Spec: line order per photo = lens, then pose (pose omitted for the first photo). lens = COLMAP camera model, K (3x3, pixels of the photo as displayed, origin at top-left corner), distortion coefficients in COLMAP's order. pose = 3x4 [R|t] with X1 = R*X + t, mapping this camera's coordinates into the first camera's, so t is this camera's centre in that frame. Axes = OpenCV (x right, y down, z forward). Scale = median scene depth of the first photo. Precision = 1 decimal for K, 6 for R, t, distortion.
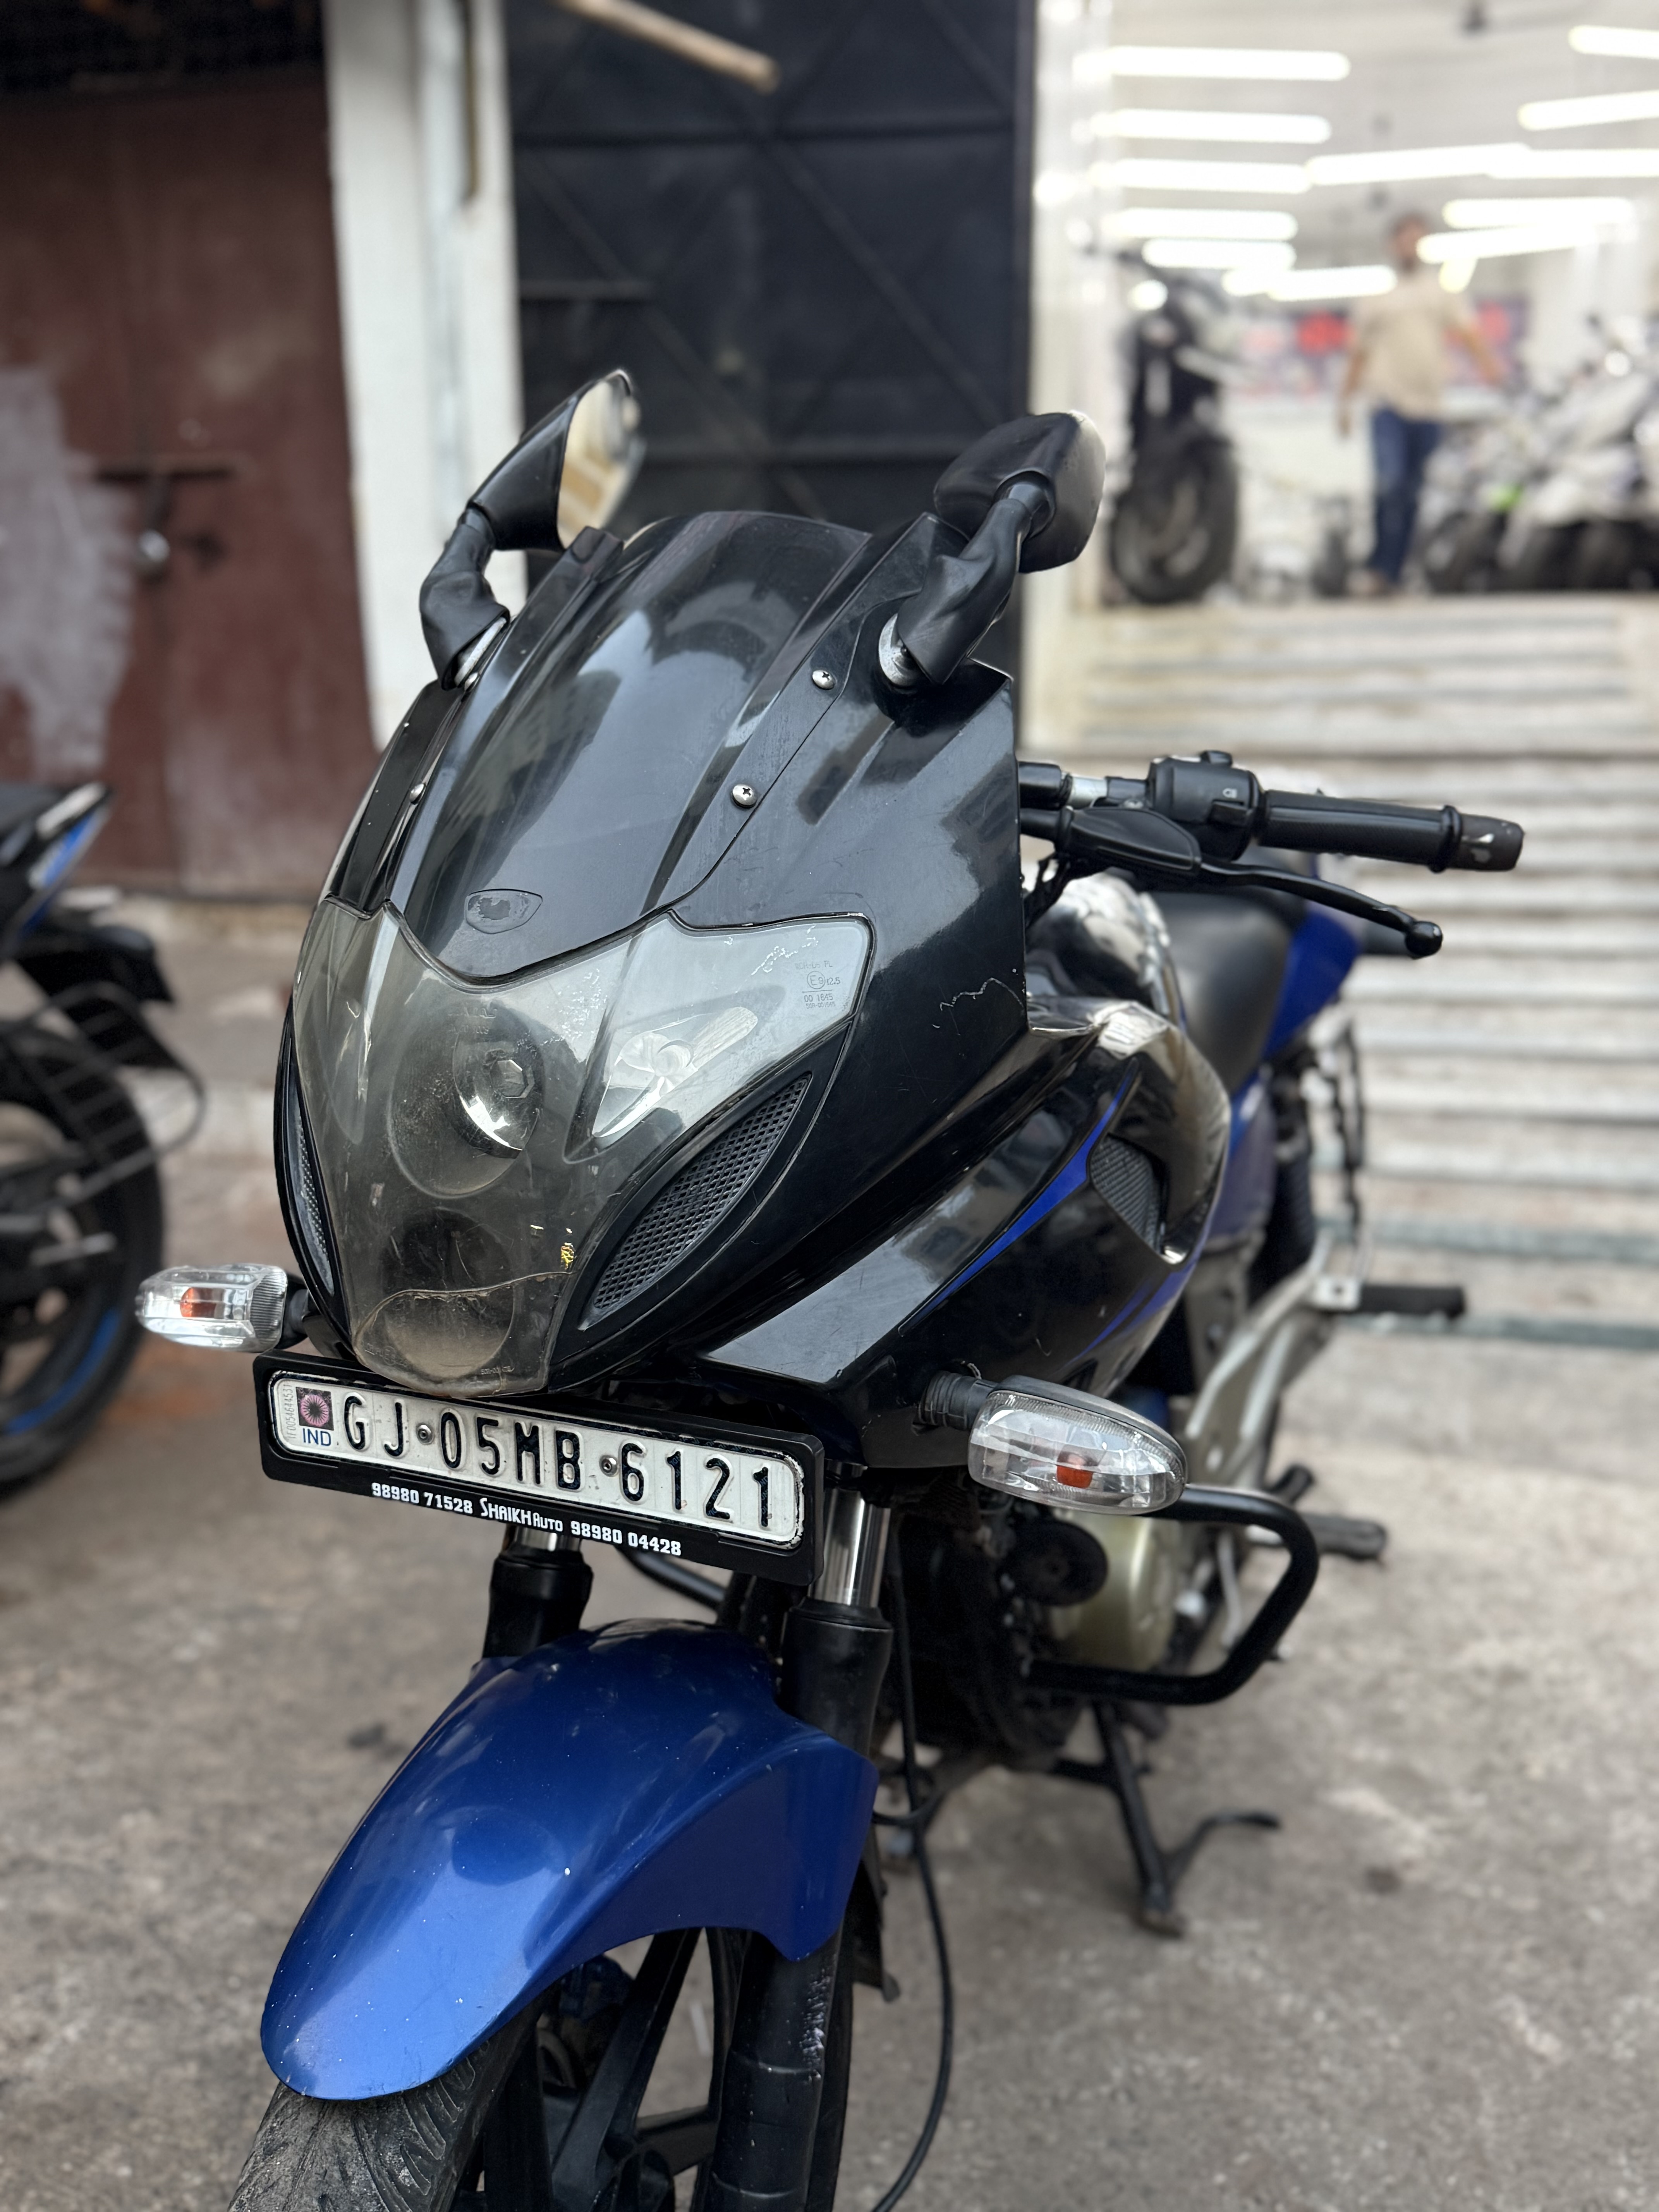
lens RADIAL K [[1948.2, 0, 830.1], [0, 1948.2, 1103.7], [0, 0, 1]] dist [-0.001122, -0.015245]
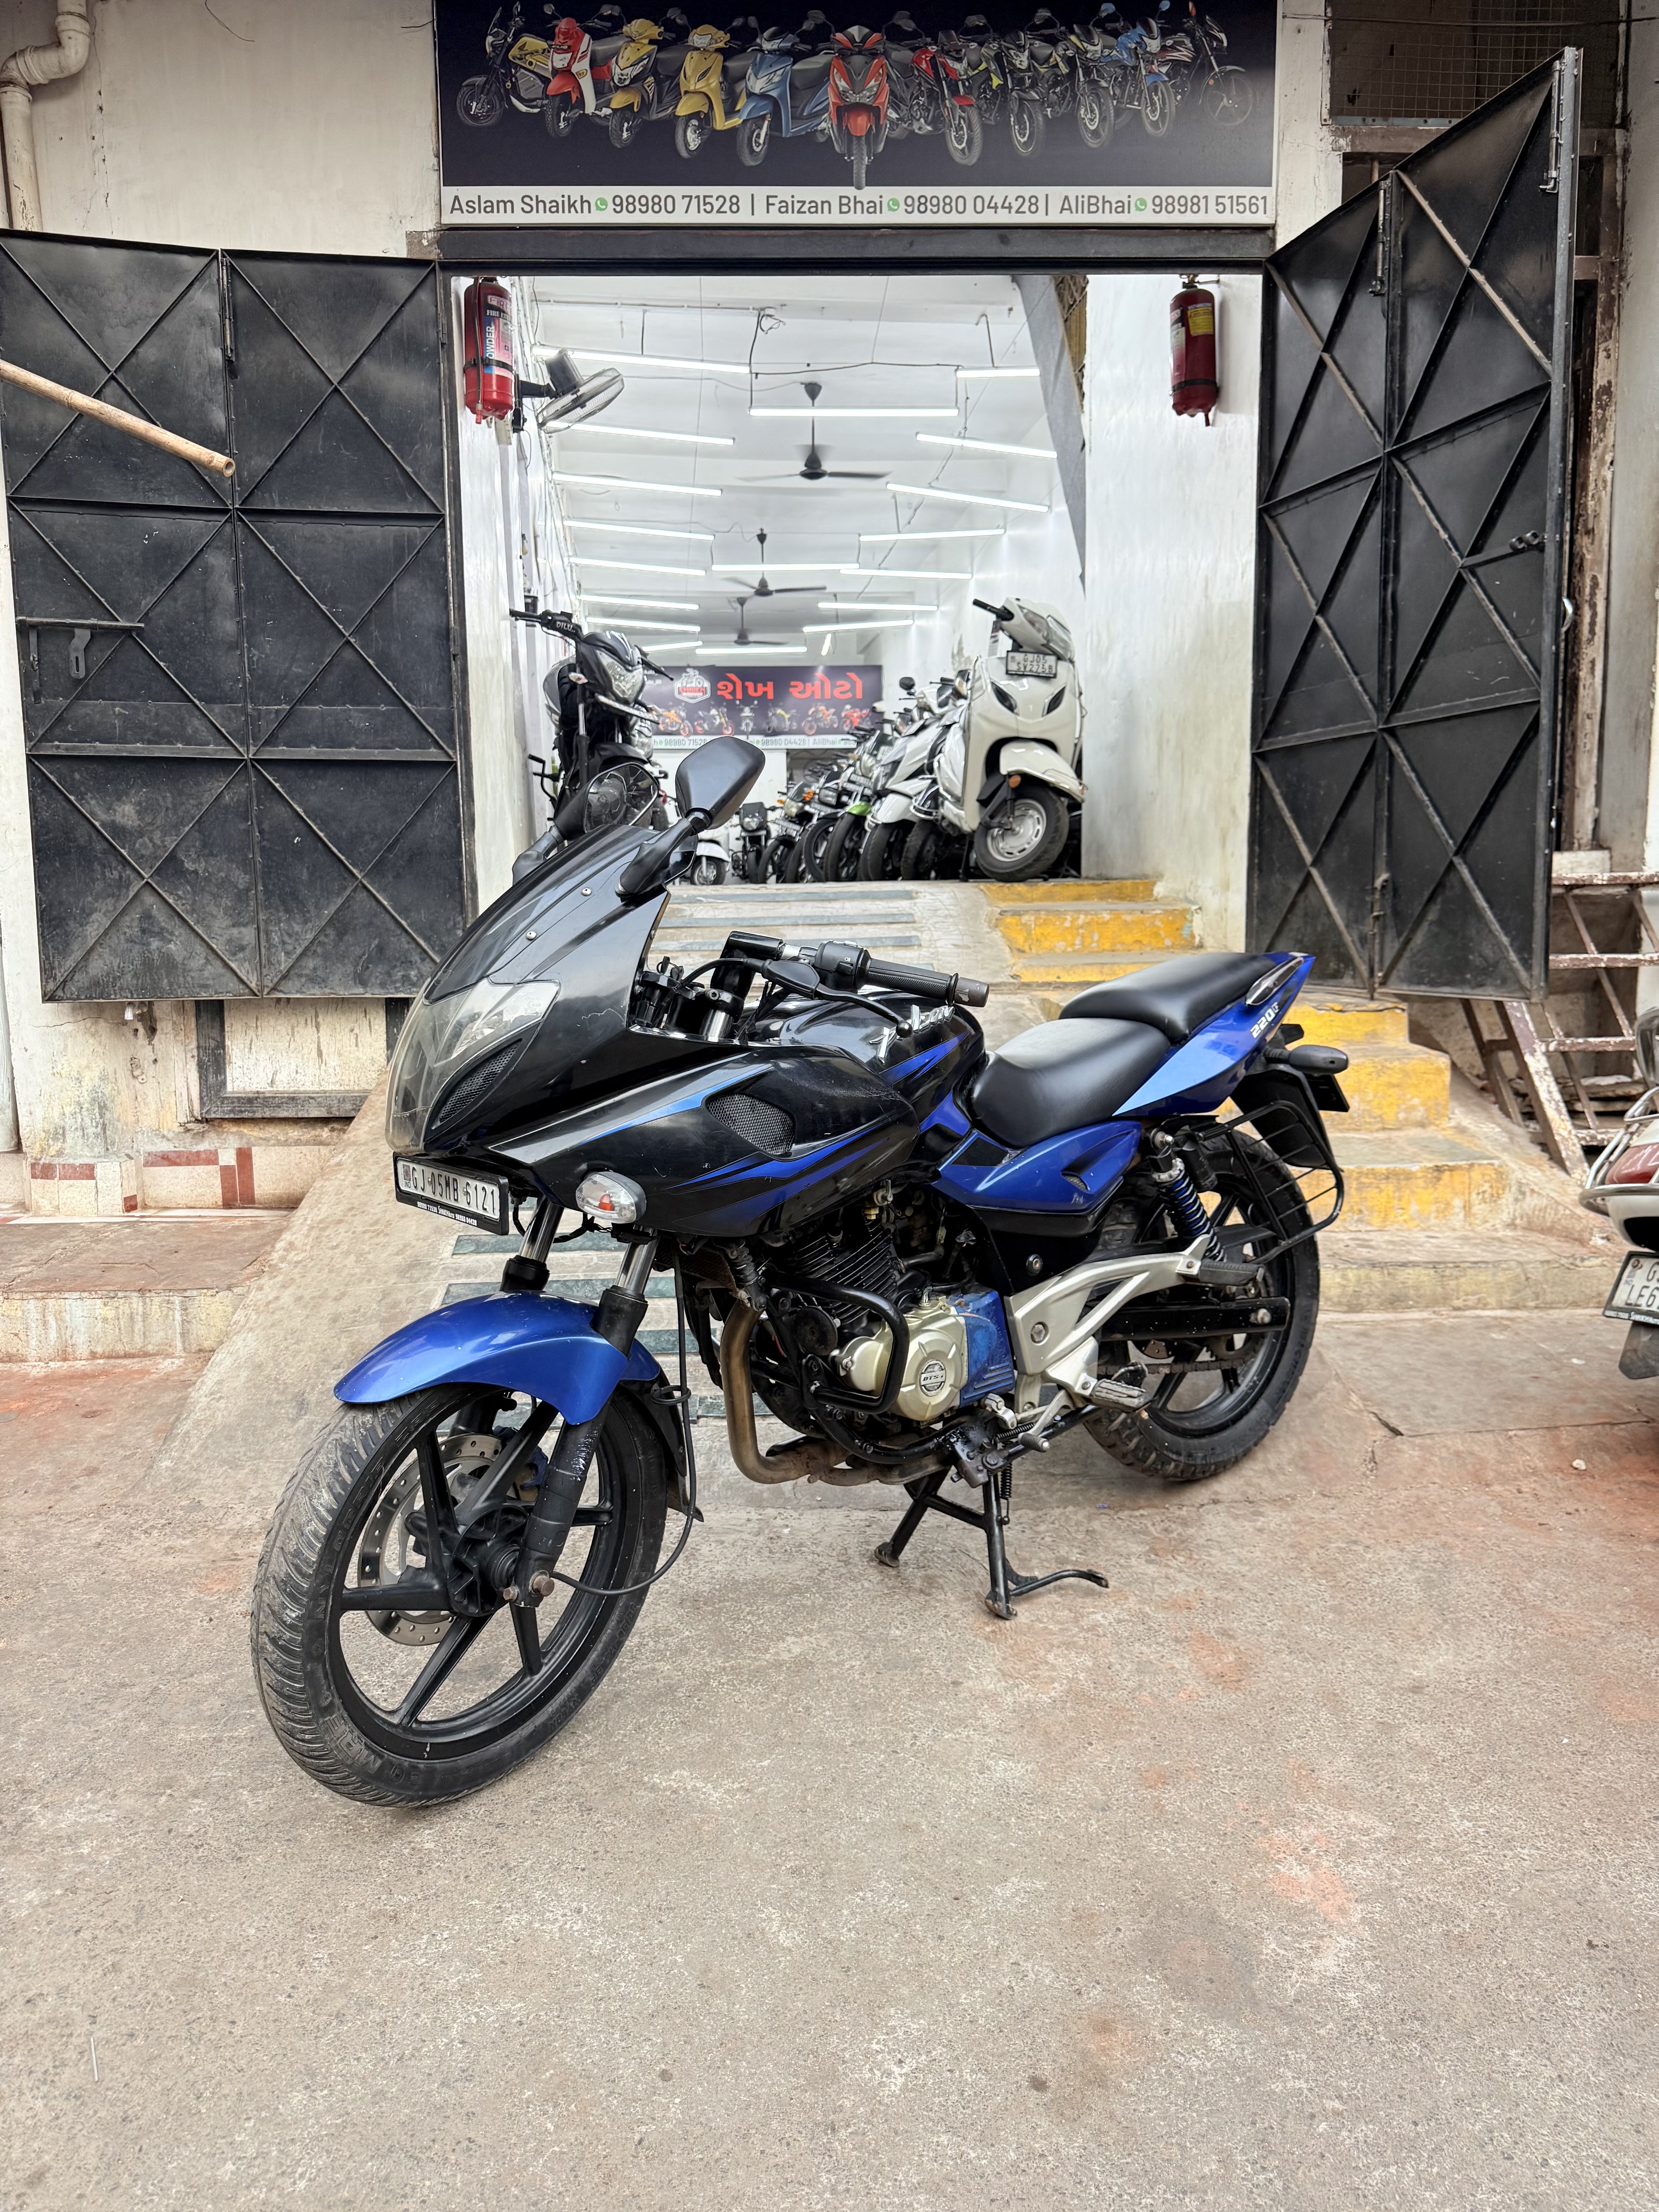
lens RADIAL K [[1556.6, 0, 822.7], [0, 1556.6, 1114.2], [0, 0, 1]] dist [0.014628, -0.016916]
pose [[0.961398, -0.037547, 0.272587, 0.073307], [0.066074, 0.993163, -0.096239, 0.020764], [-0.267109, 0.110535, 0.957306, -0.043502]]
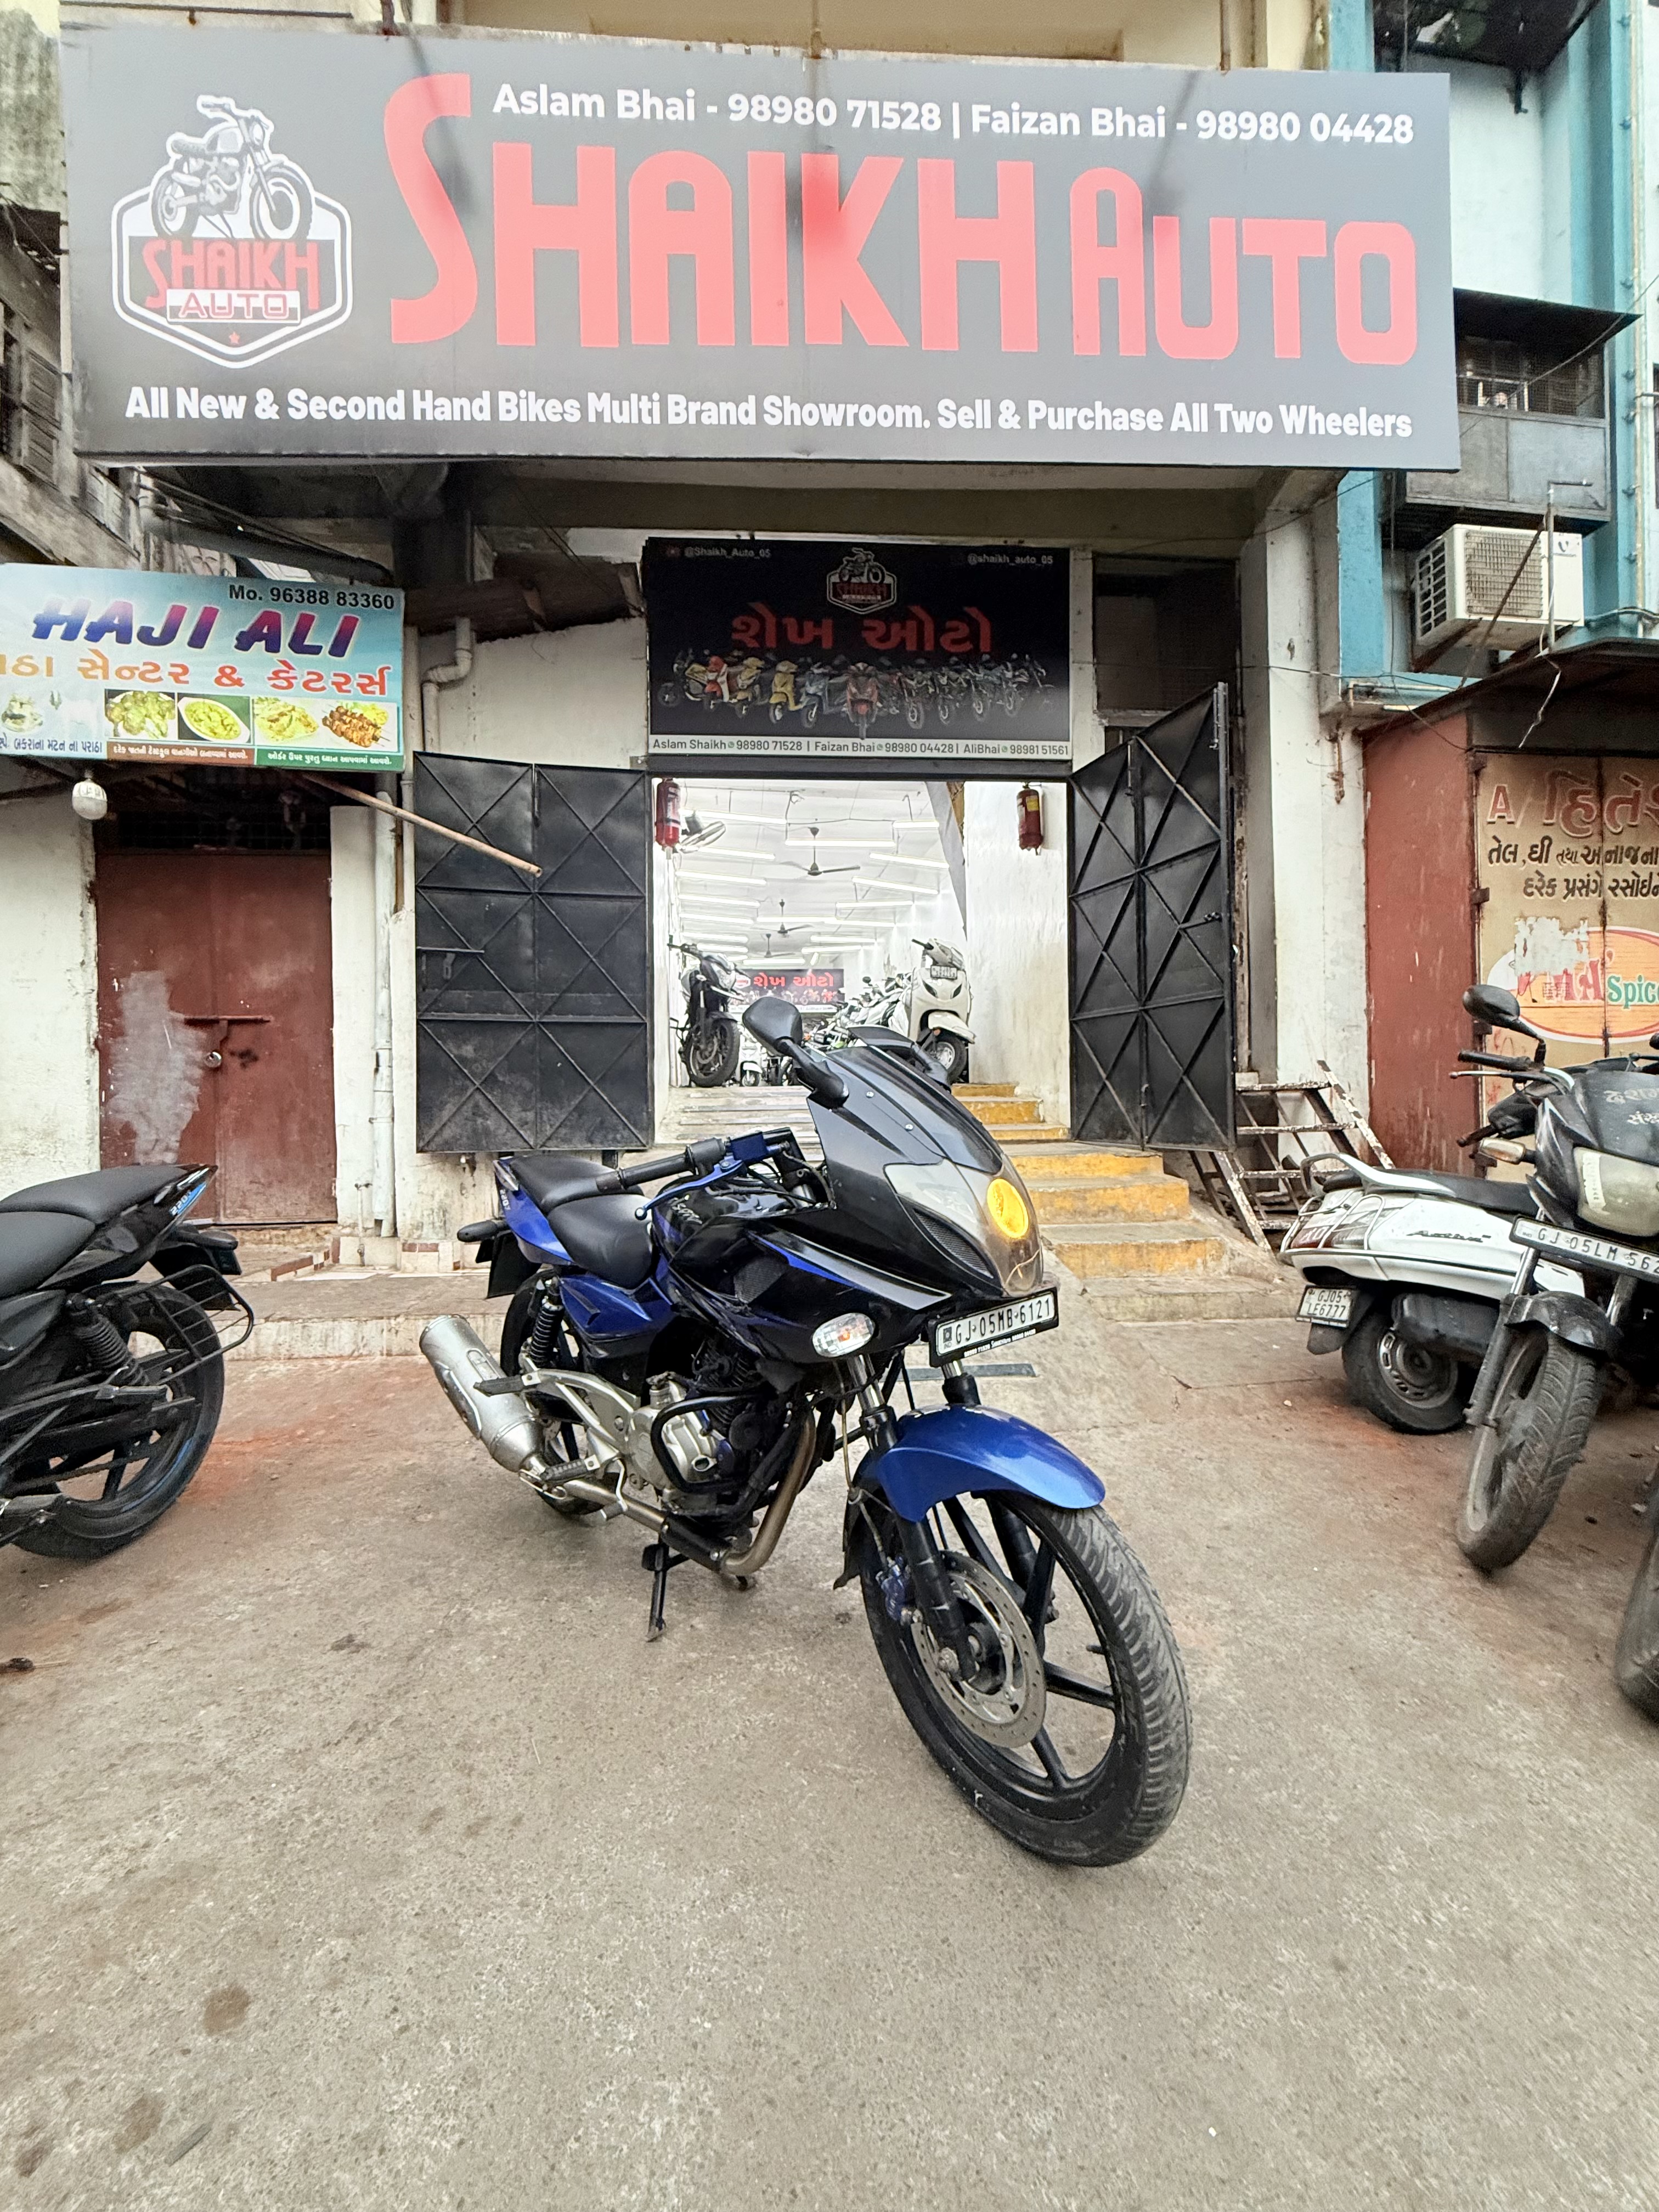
lens RADIAL K [[870.8, 0, 832.8], [0, 870.8, 1101.0], [0, 0, 1]] dist [-0.001042, -0.000254]
pose [[0.950871, -0.001041, 0.309586, -0.032254], [0.073150, 0.972435, -0.221404, 0.020594], [-0.300822, 0.233172, 0.924736, -0.064363]]
